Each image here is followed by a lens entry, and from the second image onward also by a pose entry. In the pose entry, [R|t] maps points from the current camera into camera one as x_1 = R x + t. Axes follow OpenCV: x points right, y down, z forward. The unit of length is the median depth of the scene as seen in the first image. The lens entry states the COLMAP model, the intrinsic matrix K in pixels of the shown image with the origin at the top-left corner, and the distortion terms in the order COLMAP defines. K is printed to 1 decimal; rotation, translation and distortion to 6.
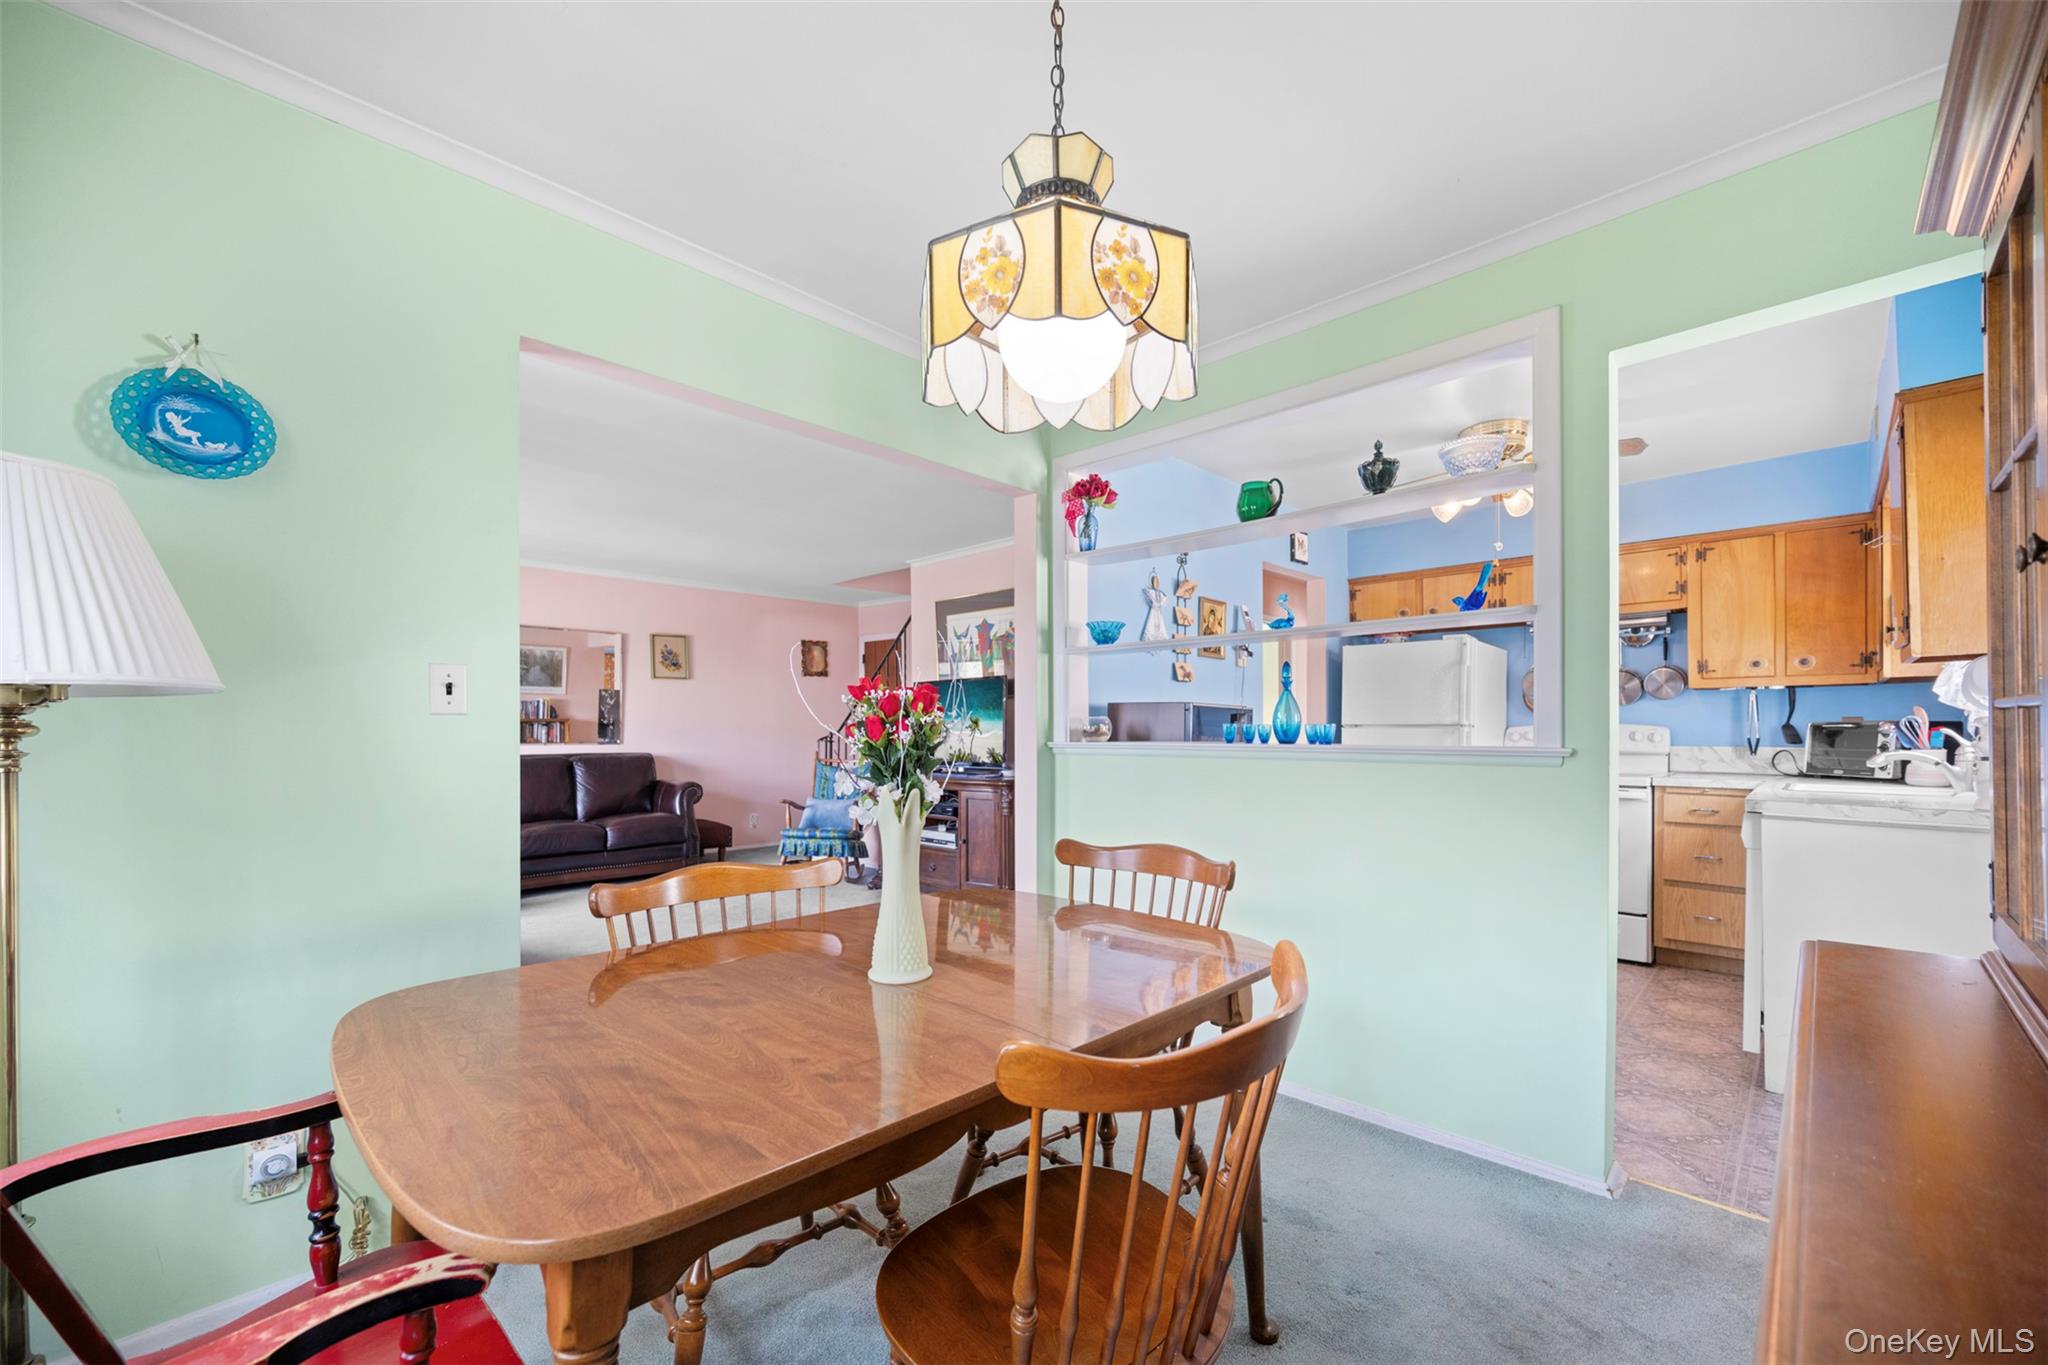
lens RADIAL K [[829.5, 0, 1031.8], [0, 829.5, 728.8], [0, 0, 1]] dist [0.000186, -0.000025]
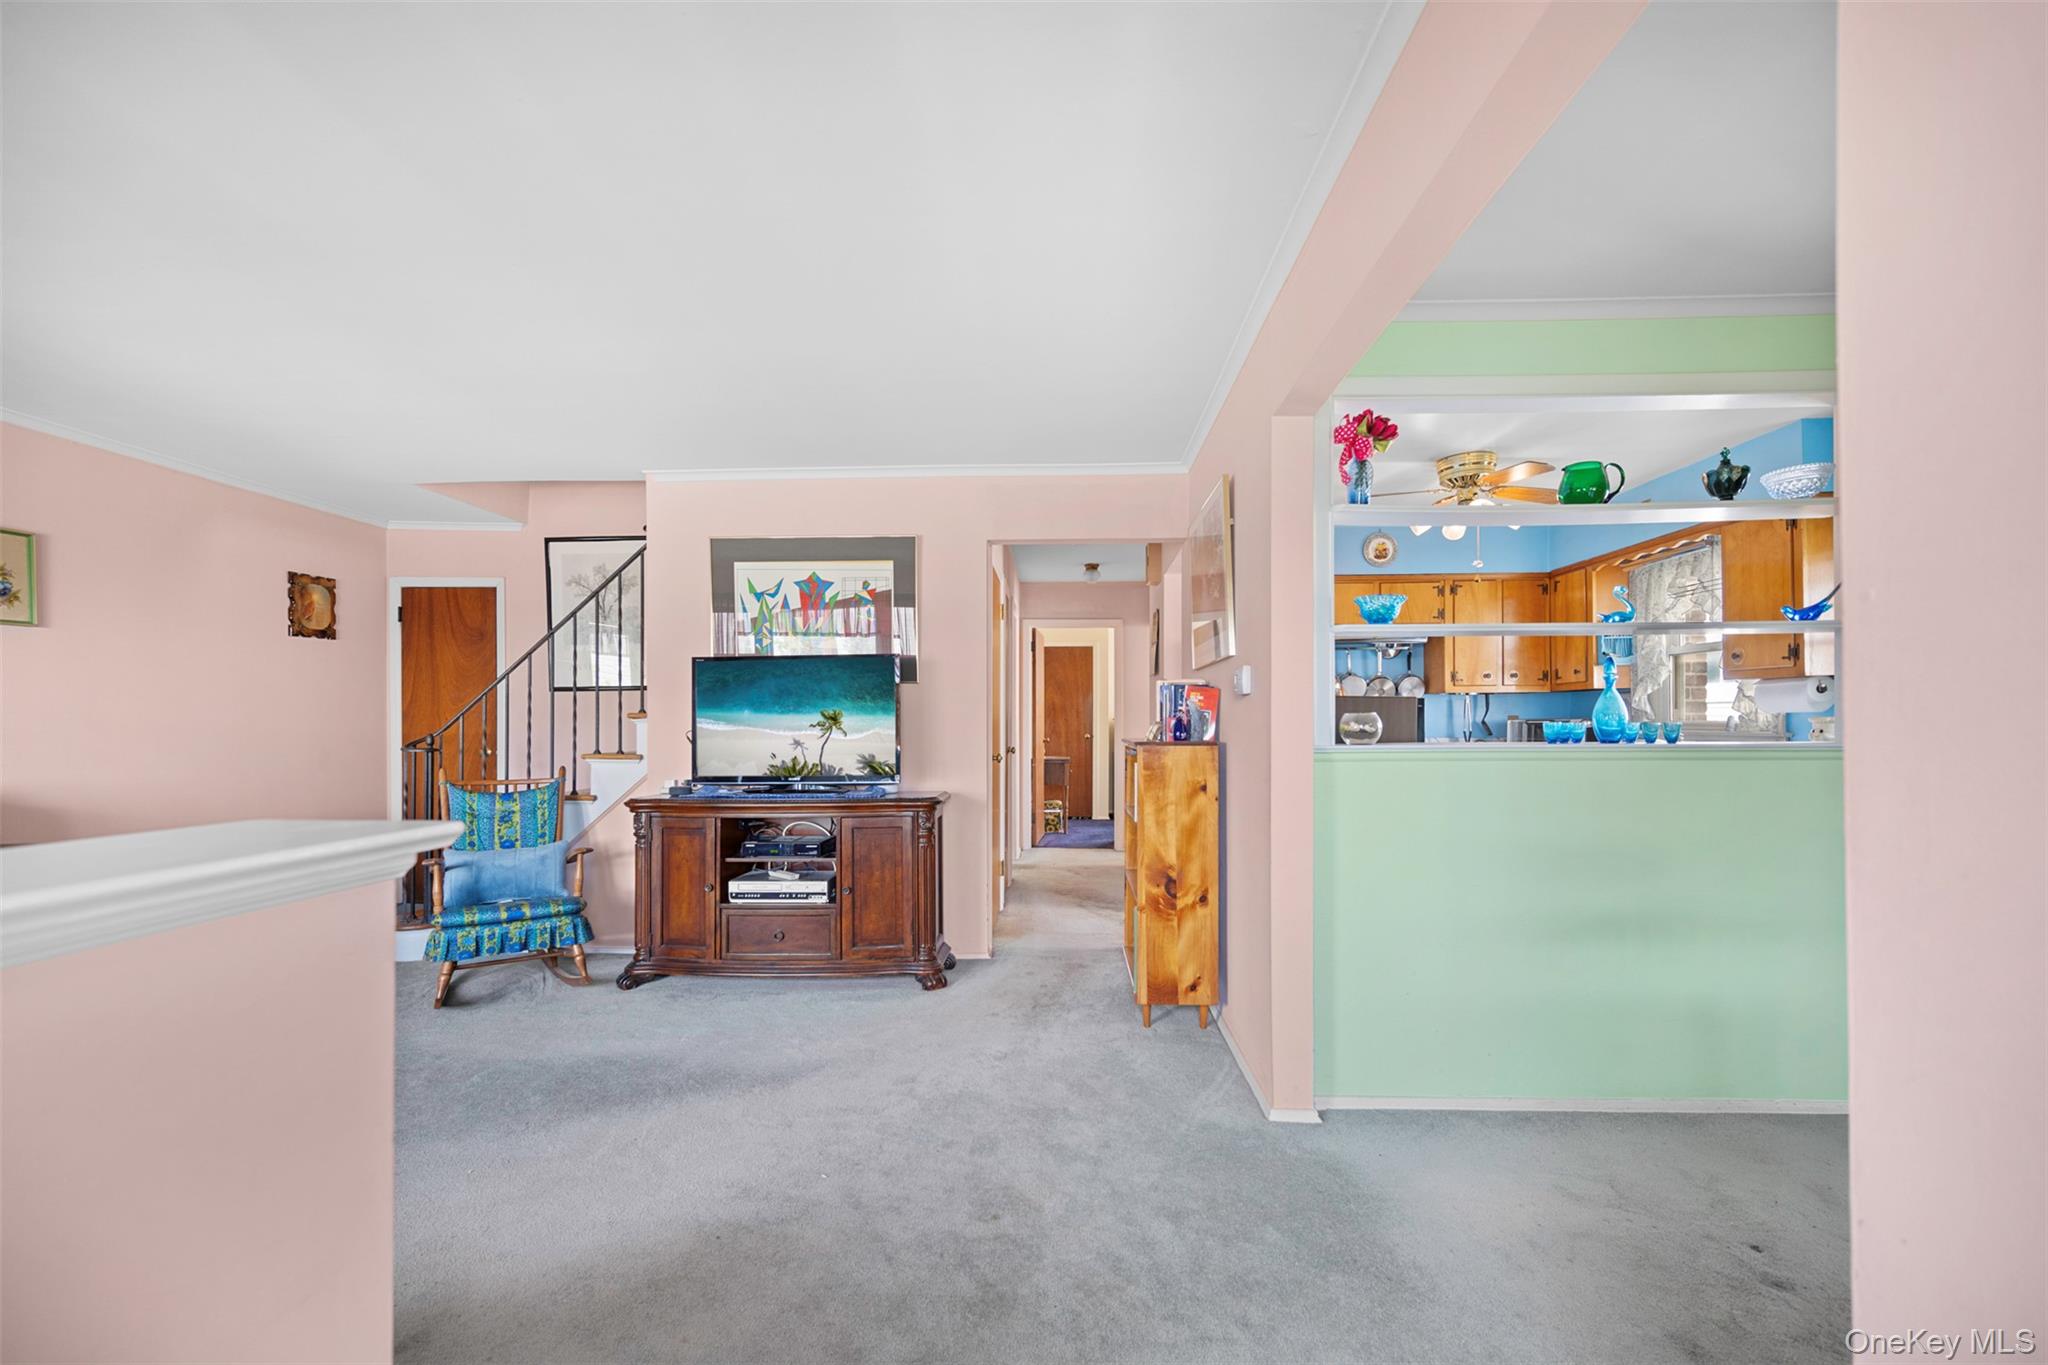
lens RADIAL K [[826.0, 0, 1037.7], [0, 826.0, 717.6], [0, 0, 1]] dist [-0.000804, -0.000299]
pose [[0.744763, 0.002239, 0.667325, -0.356114], [0.003325, 0.999970, -0.007066, -0.002773], [-0.667320, 0.007481, 0.744733, 0.317317]]
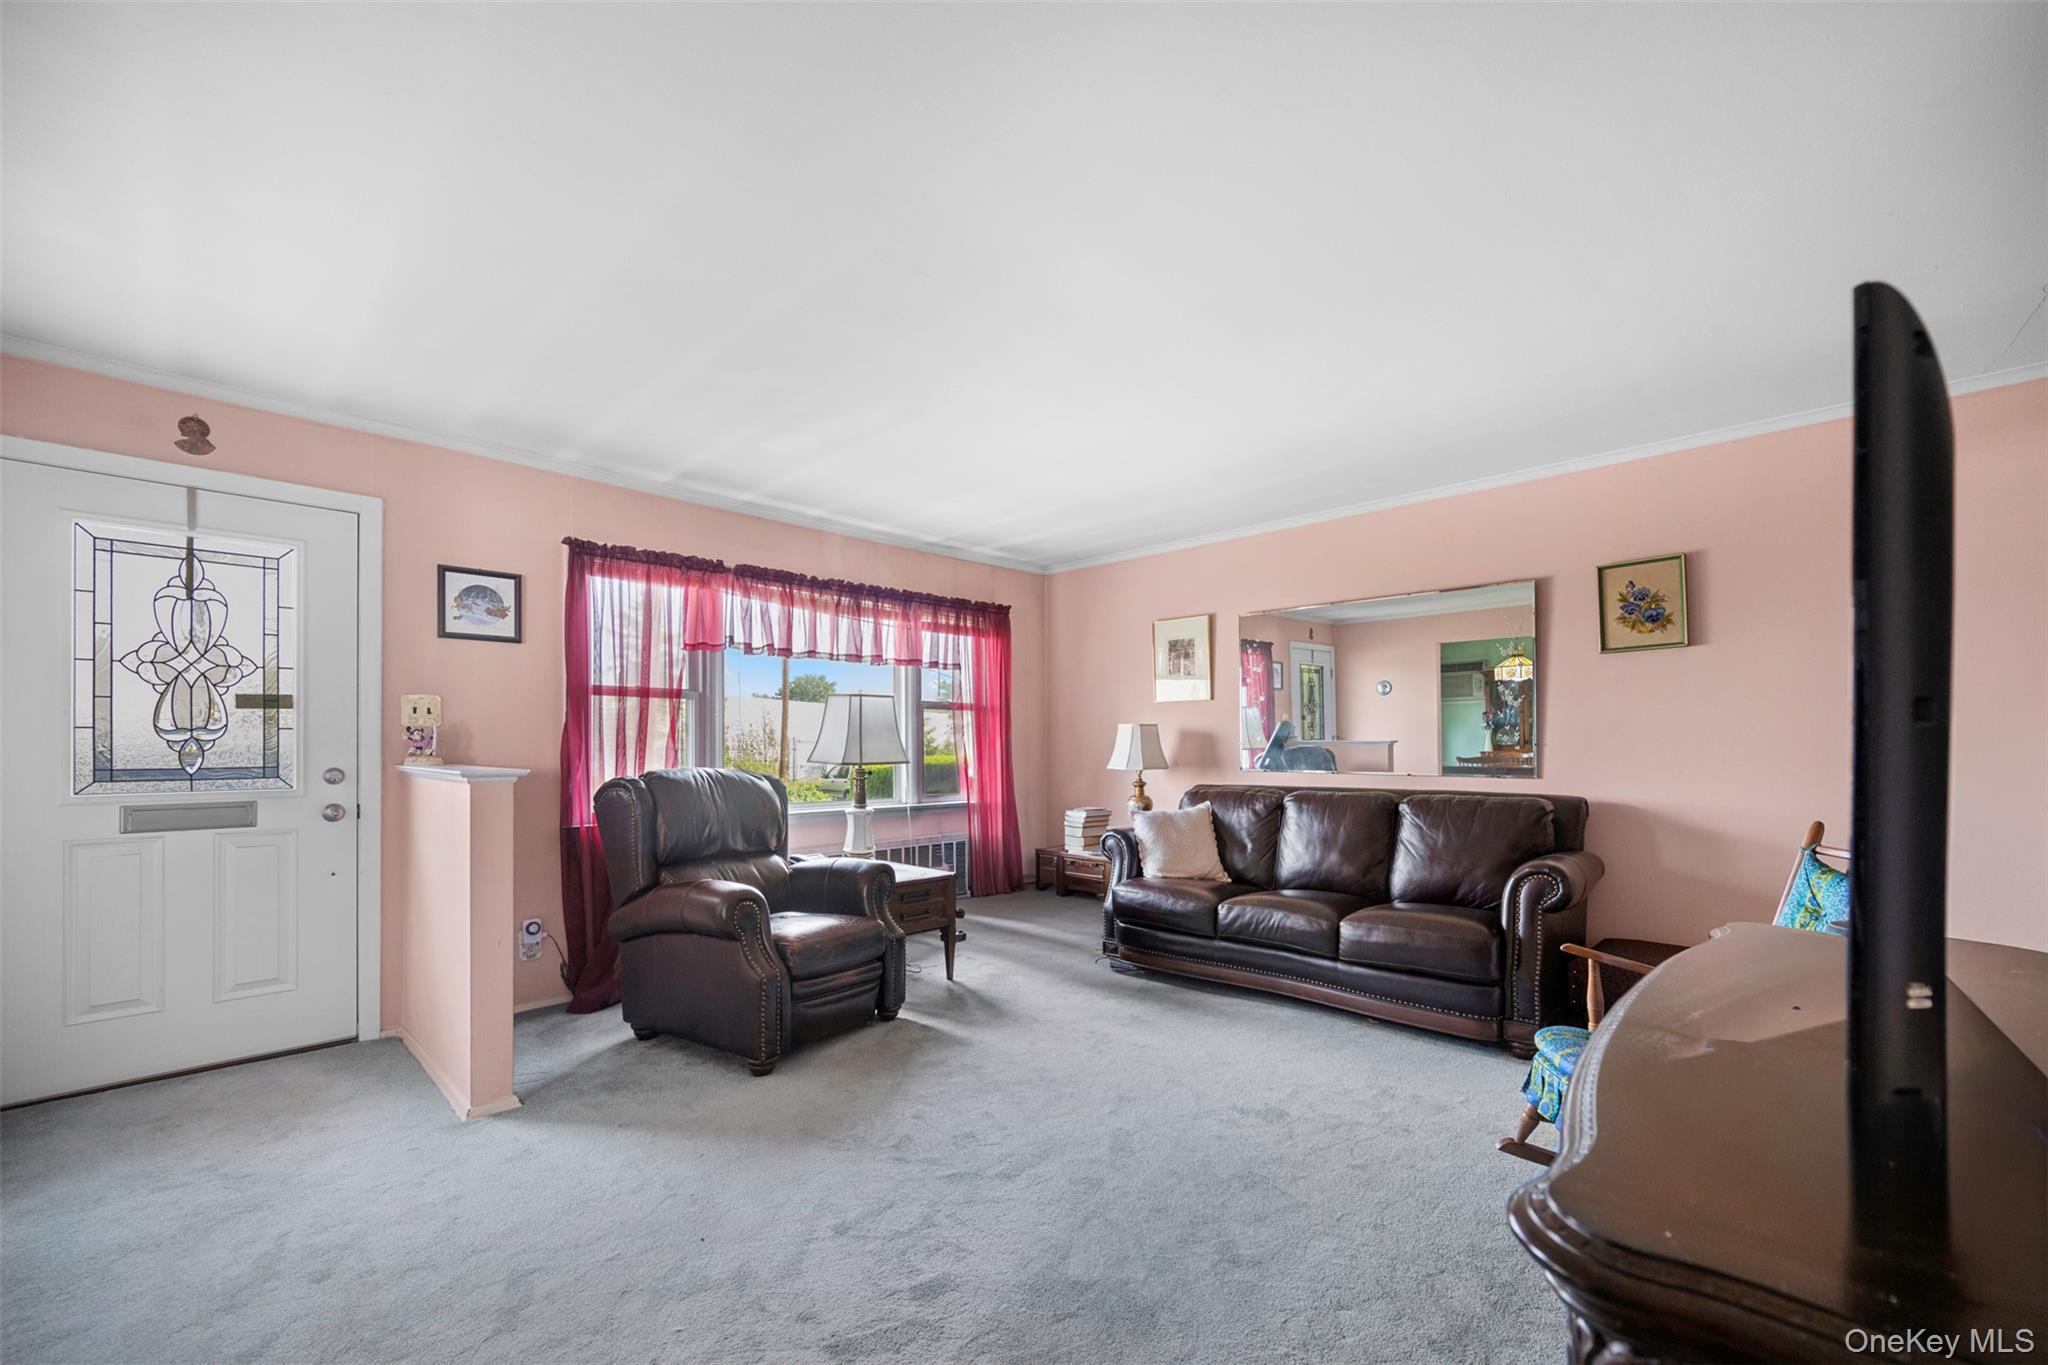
lens RADIAL K [[828.5, 0, 1030.3], [0, 828.5, 743.7], [0, 0, 1]] dist [-0.000658, -0.000079]
pose [[-0.009797, -0.004506, -0.999942, 0.067851], [-0.000735, 0.999990, -0.004499, -0.001872], [0.999952, 0.000691, -0.009800, 0.743268]]
